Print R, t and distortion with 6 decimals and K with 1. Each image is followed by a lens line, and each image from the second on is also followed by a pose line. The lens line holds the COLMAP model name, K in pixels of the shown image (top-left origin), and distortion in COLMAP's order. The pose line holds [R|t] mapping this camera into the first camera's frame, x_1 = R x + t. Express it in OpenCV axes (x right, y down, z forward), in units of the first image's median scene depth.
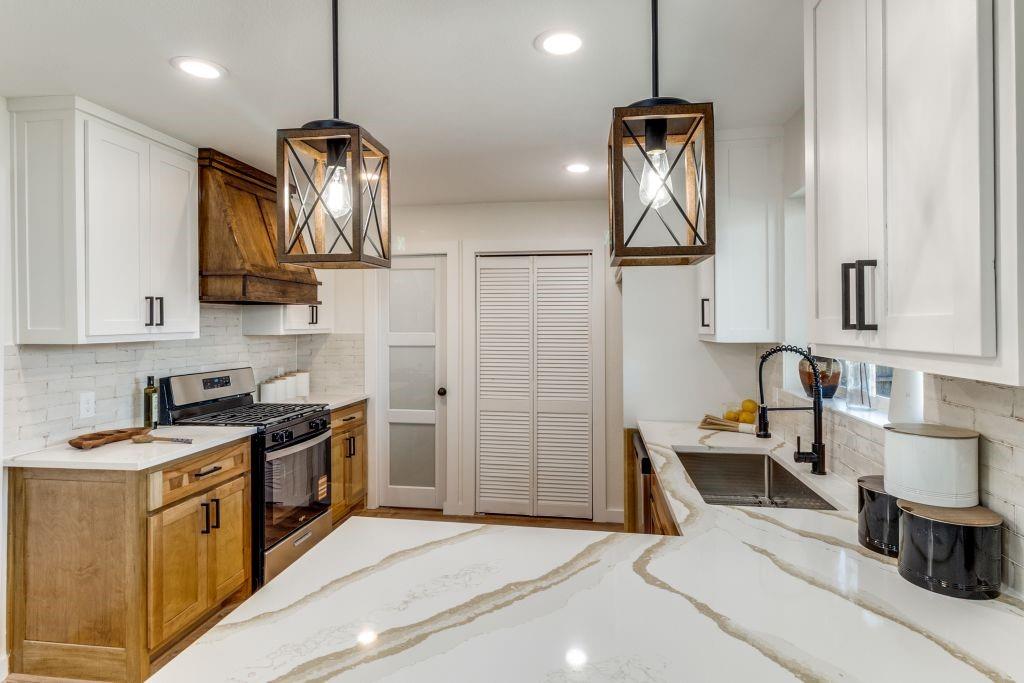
lens RADIAL K [[559.5, 0, 514.9], [0, 559.5, 327.6], [0, 0, 1]] dist [0.001955, -0.000164]
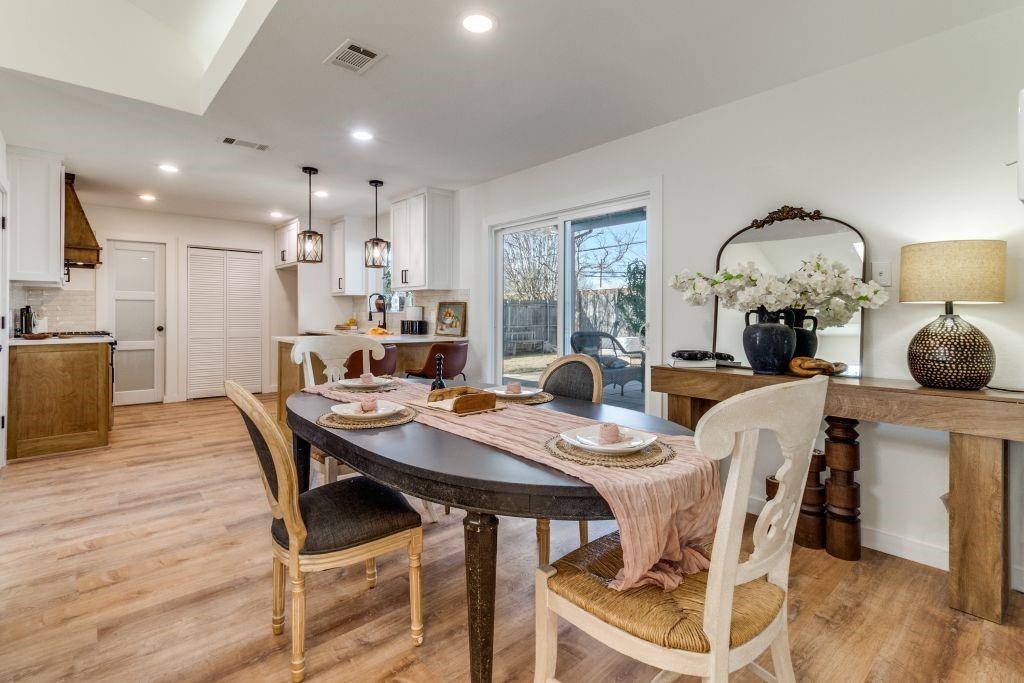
lens RADIAL K [[480.2, 0, 515.2], [0, 480.2, 316.4], [0, 0, 1]] dist [-0.000021, -0.000127]
pose [[0.631426, -0.002584, 0.775432, -0.872034], [0.000727, 0.999996, 0.002740, 0.119760], [-0.775436, -0.001167, 0.631426, -1.037673]]
